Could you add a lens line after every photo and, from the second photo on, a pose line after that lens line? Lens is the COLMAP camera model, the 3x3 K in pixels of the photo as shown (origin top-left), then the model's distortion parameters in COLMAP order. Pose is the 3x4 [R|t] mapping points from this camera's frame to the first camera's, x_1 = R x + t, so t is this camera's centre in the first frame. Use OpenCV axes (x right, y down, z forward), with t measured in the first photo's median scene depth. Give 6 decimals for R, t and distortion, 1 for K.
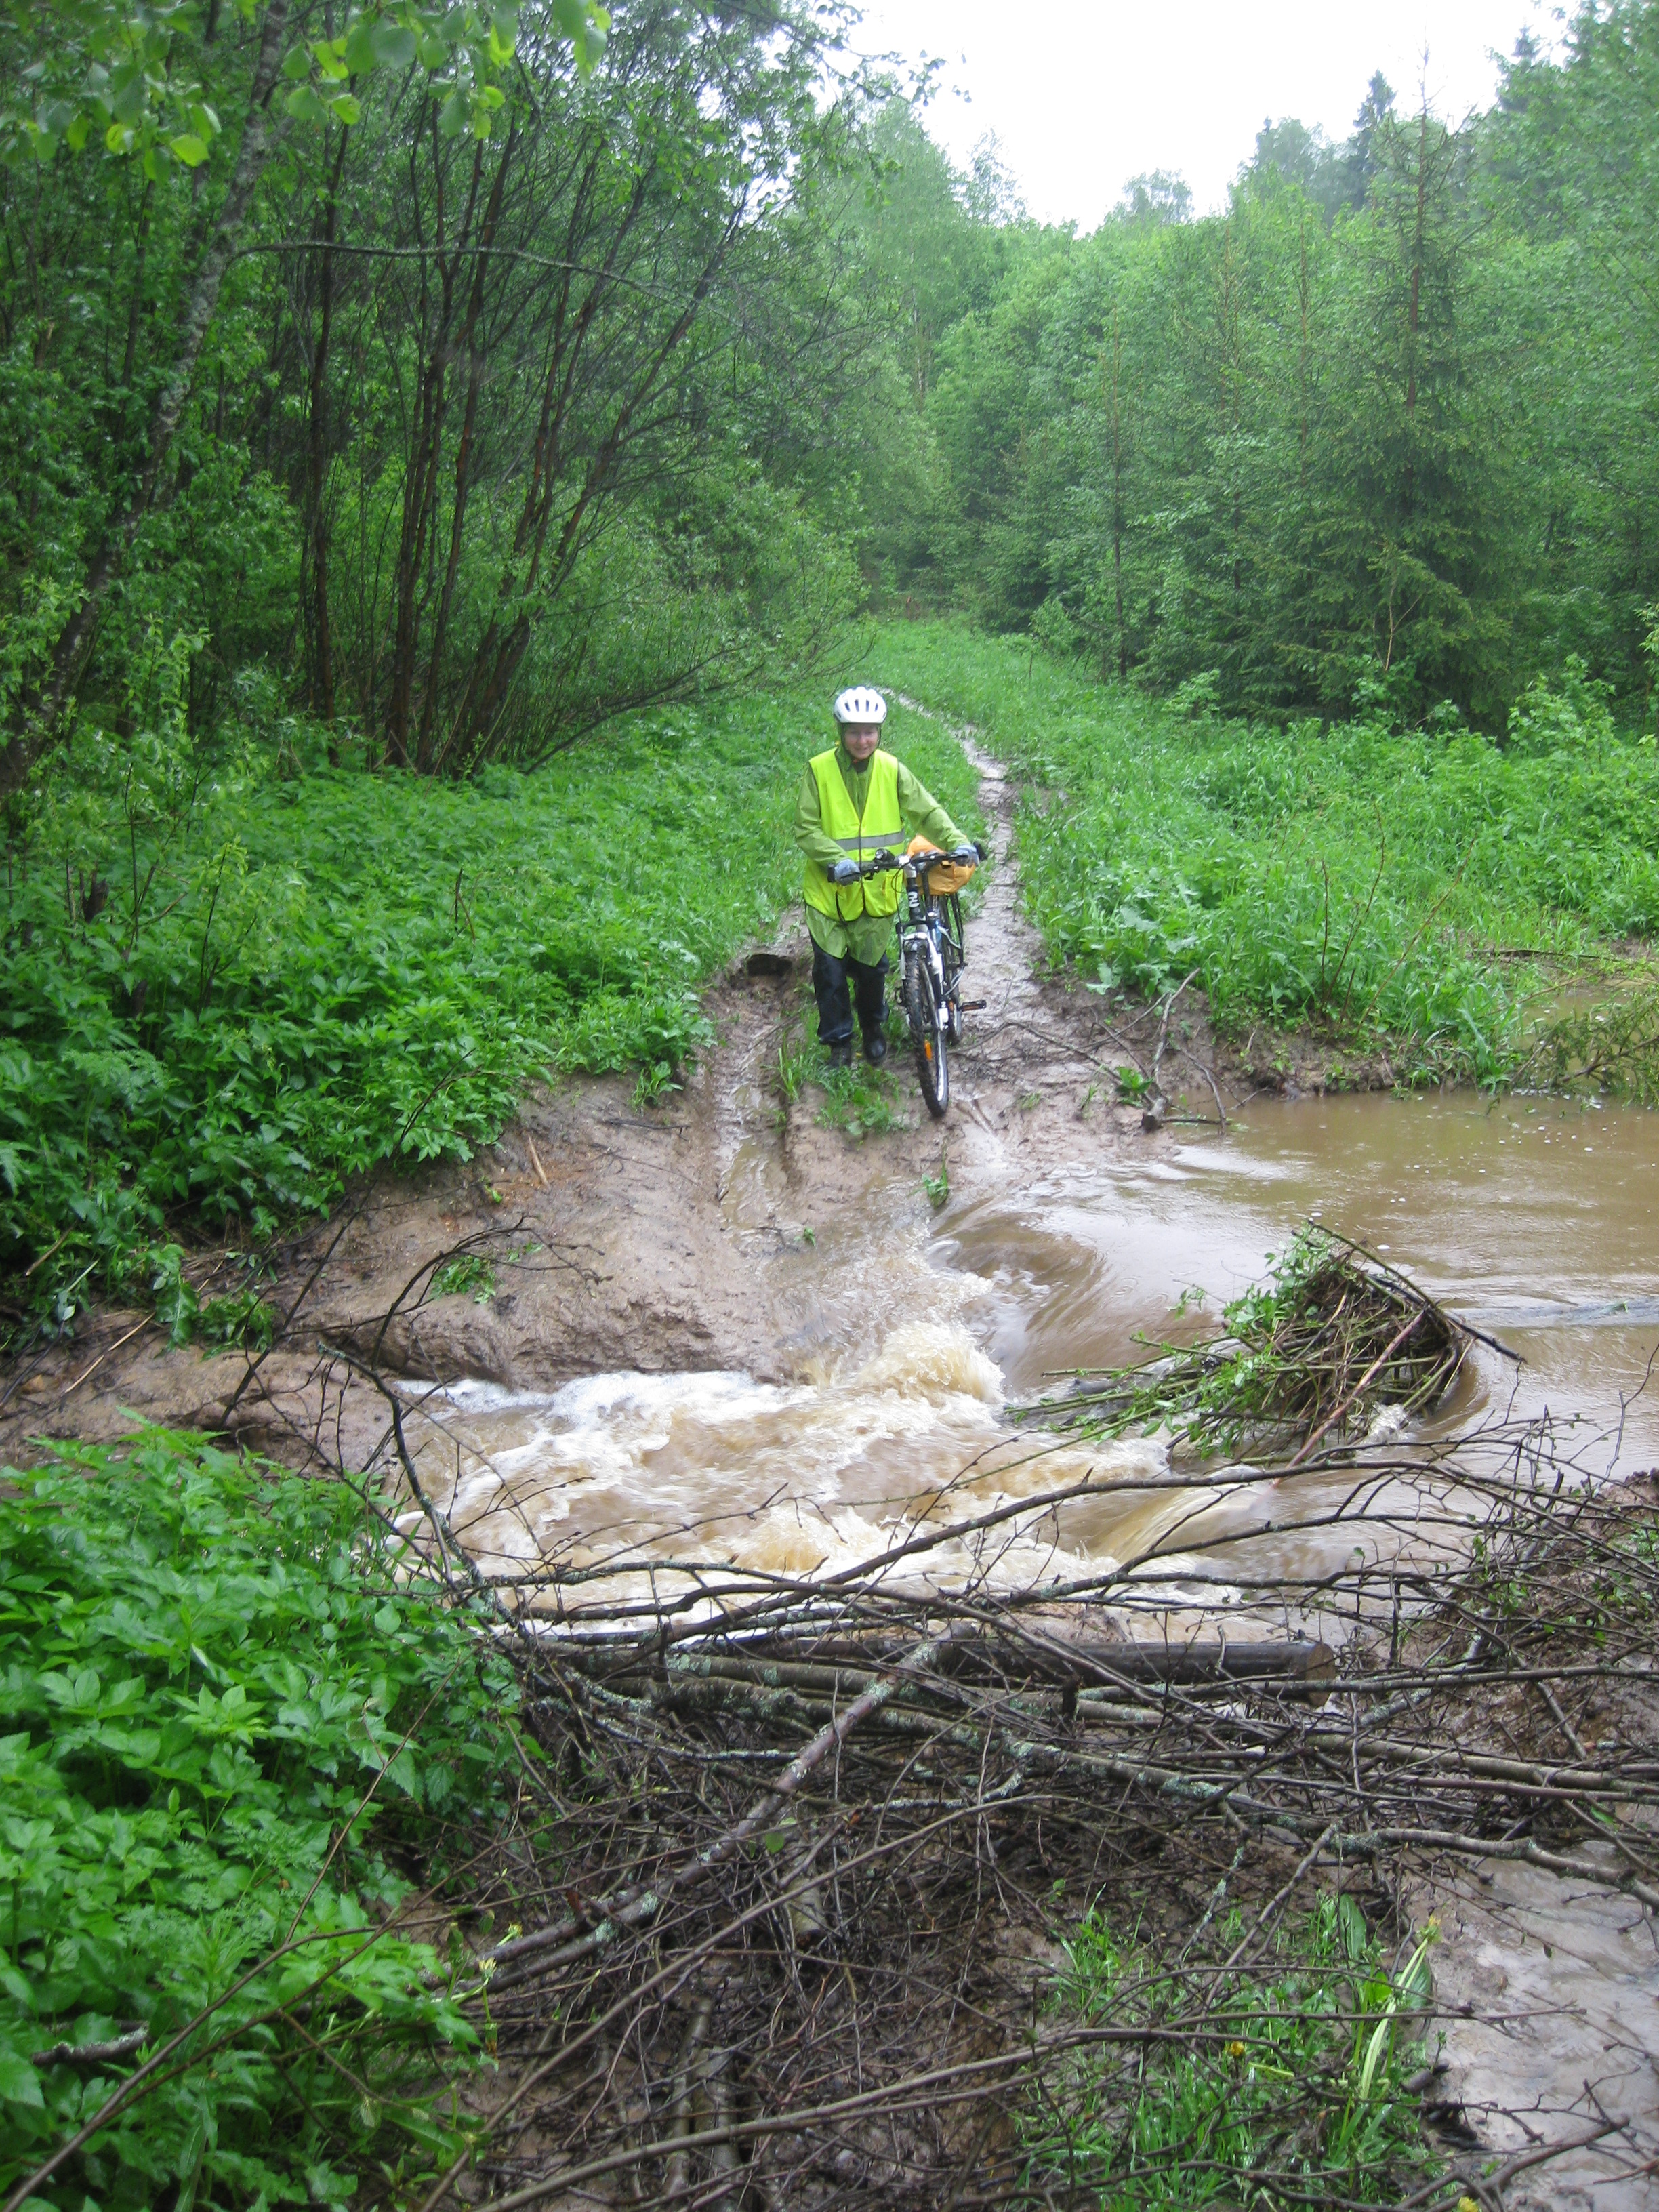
lens RADIAL K [[2439.4, 0, 855.6], [0, 2439.4, 1110.6], [0, 0, 1]] dist [-0.178811, 0.147735]
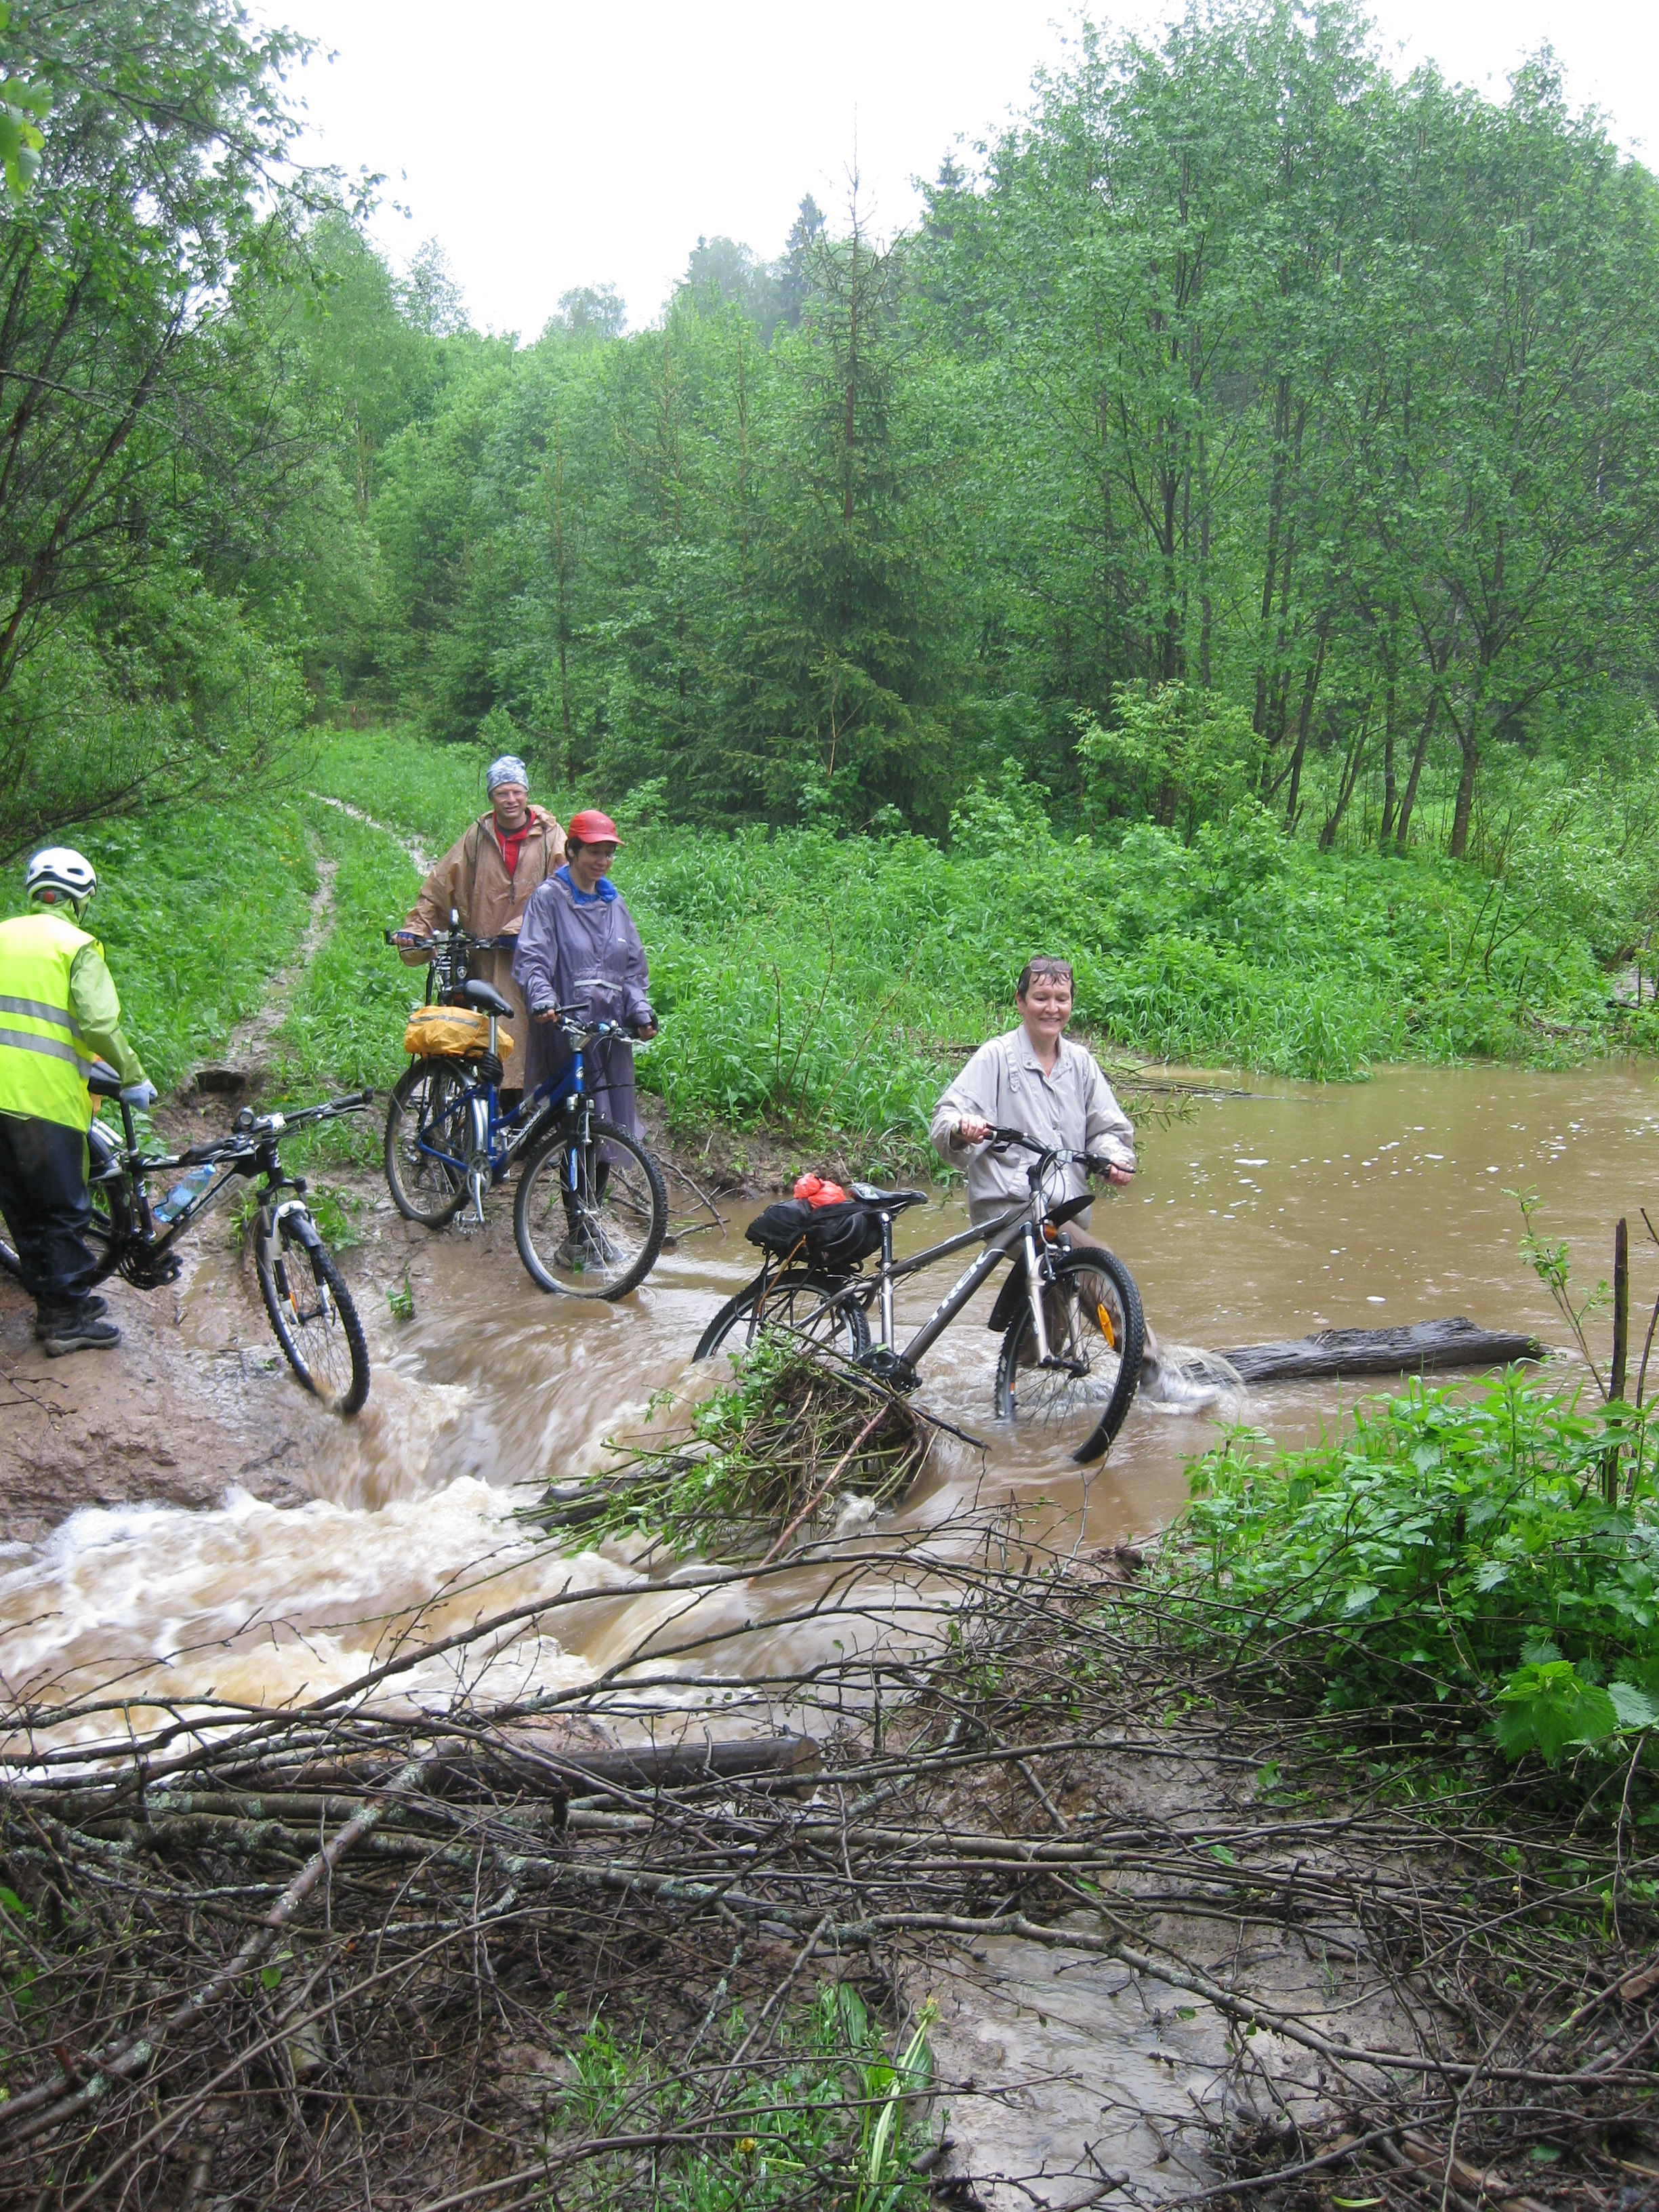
lens RADIAL K [[2440.1, 0, 836.4], [0, 2440.1, 1110.3], [0, 0, 1]] dist [-0.181899, 0.153225]
pose [[0.976657, -0.028877, 0.212853, -0.001043], [0.038127, 0.998493, -0.039482, -0.000661], [-0.211392, 0.046676, 0.976286, -0.003040]]
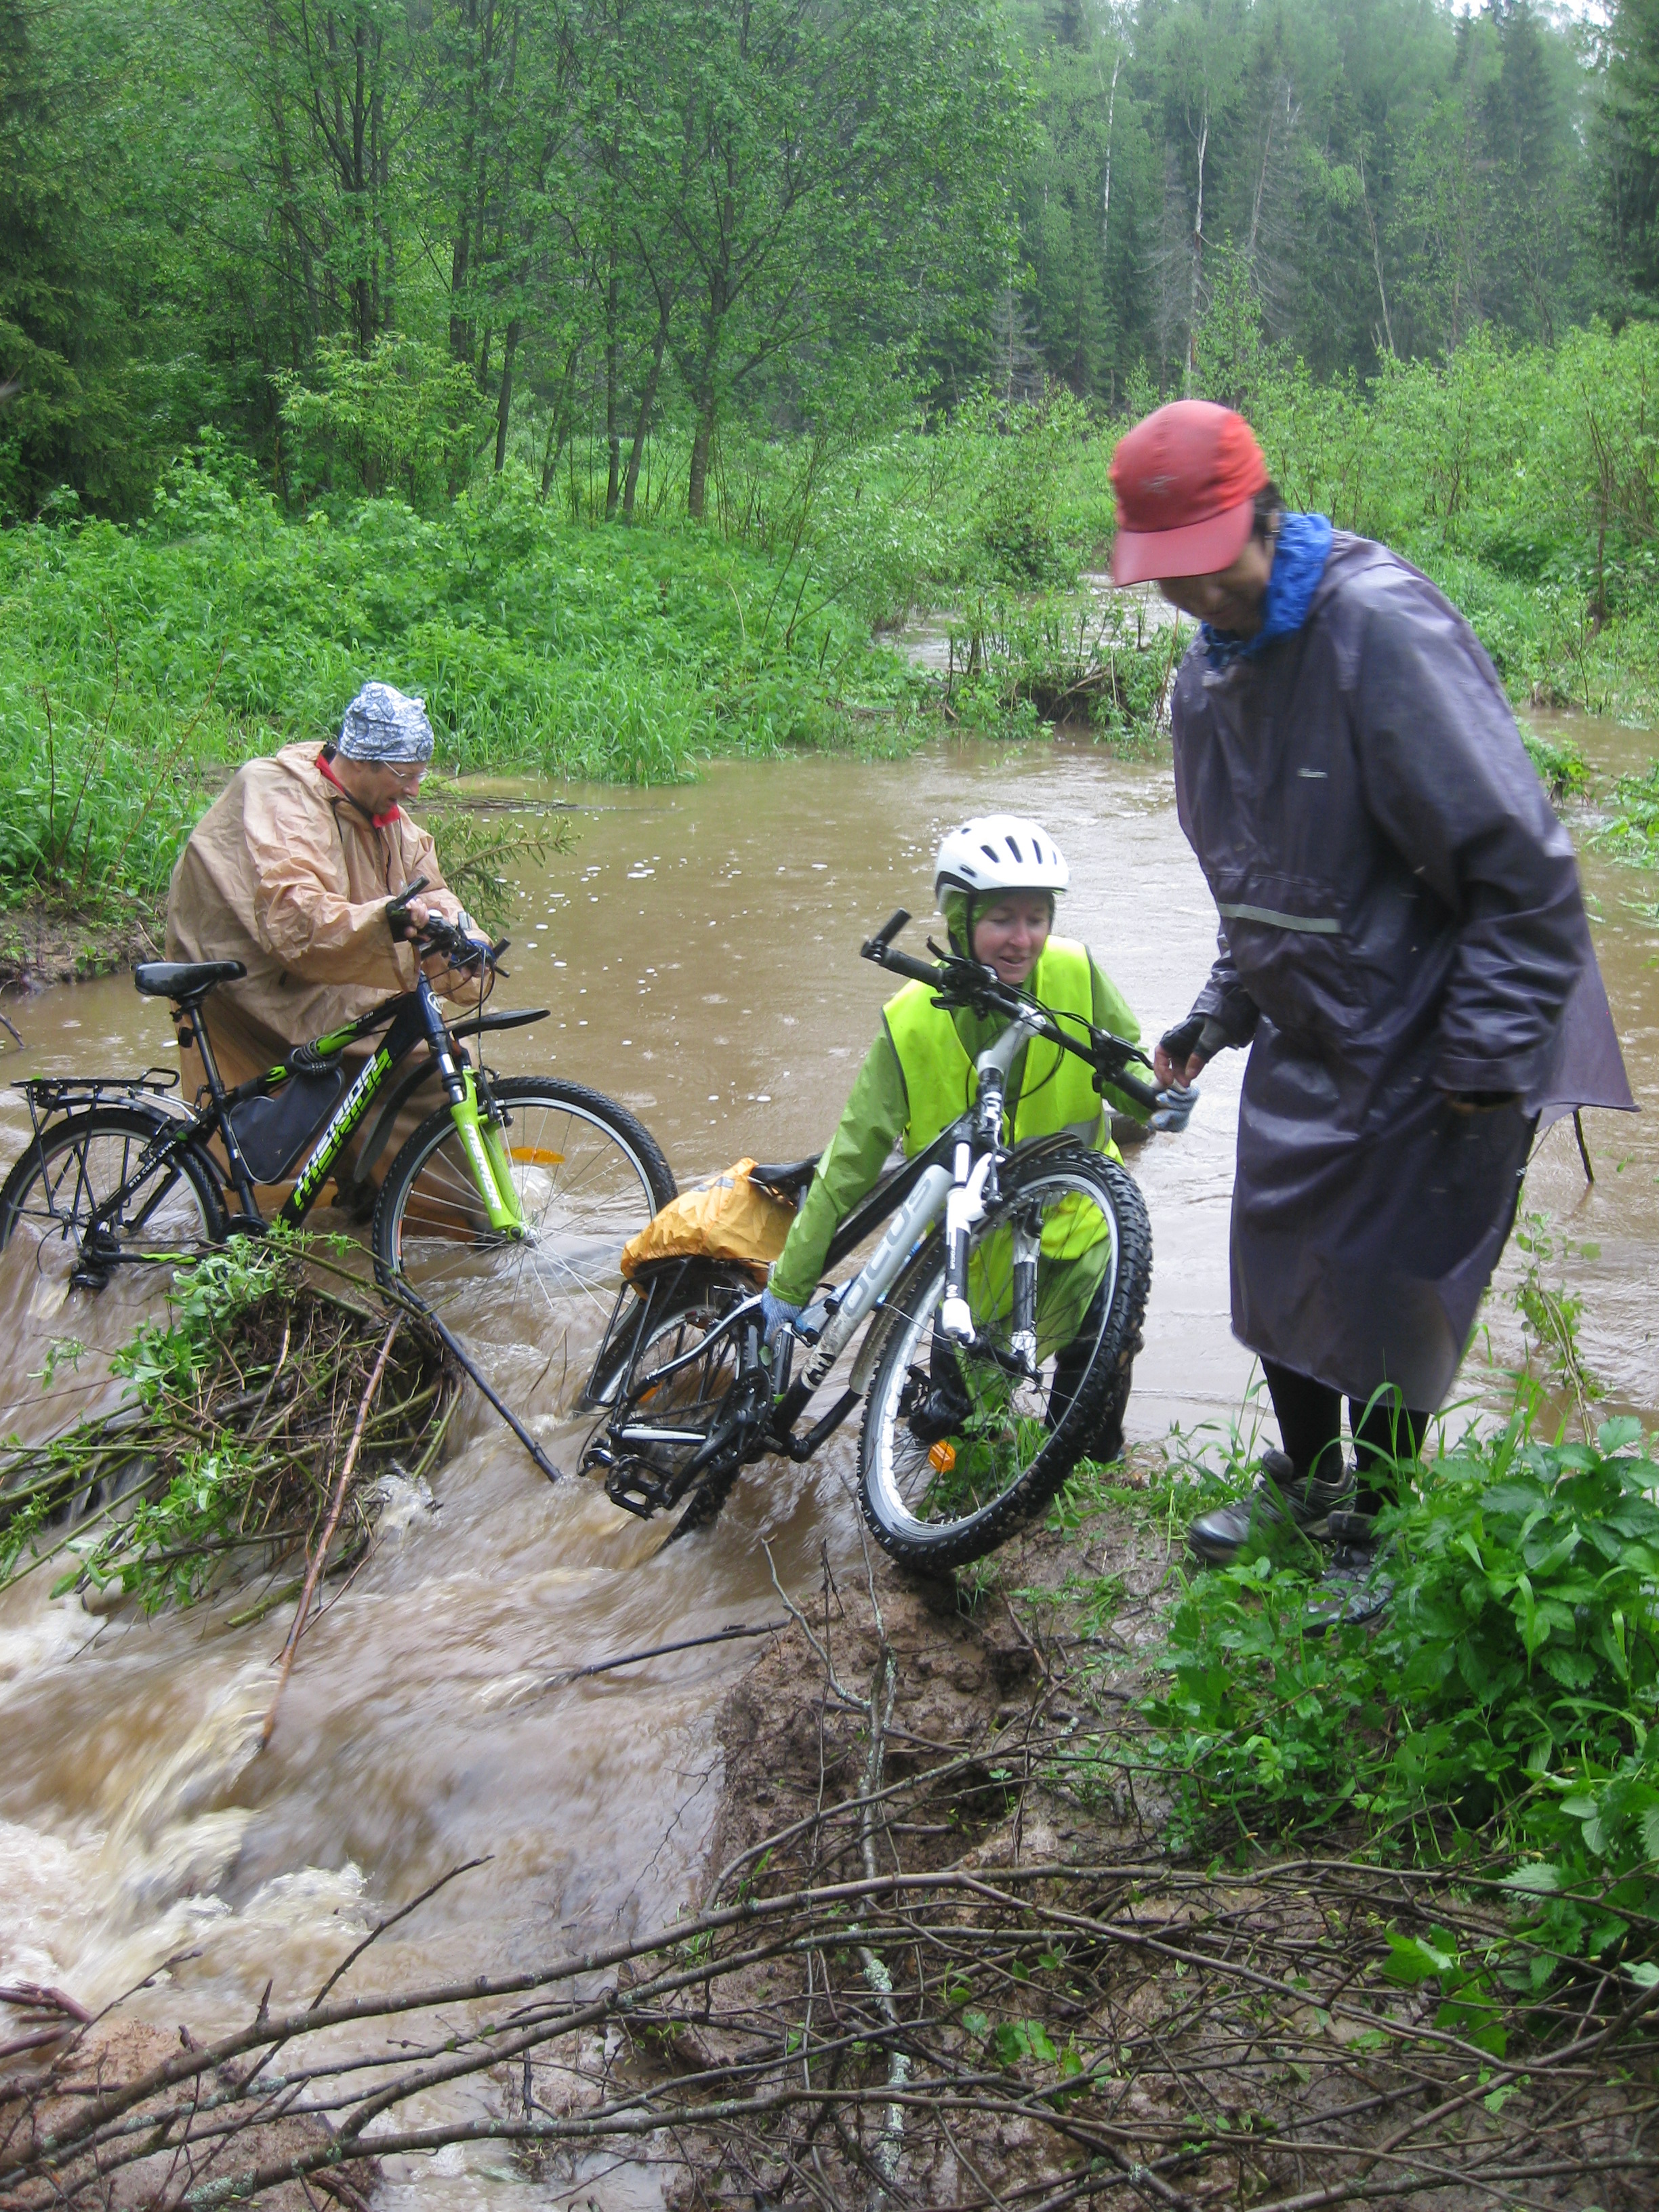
lens RADIAL K [[2440.6, 0, 862.6], [0, 2440.6, 1111.2], [0, 0, 1]] dist [-0.184066, 0.158140]
pose [[0.832886, -0.147783, 0.533349, -0.017676], [0.101148, 0.988105, 0.115835, -0.035036], [-0.544123, -0.042530, 0.837927, 0.240734]]
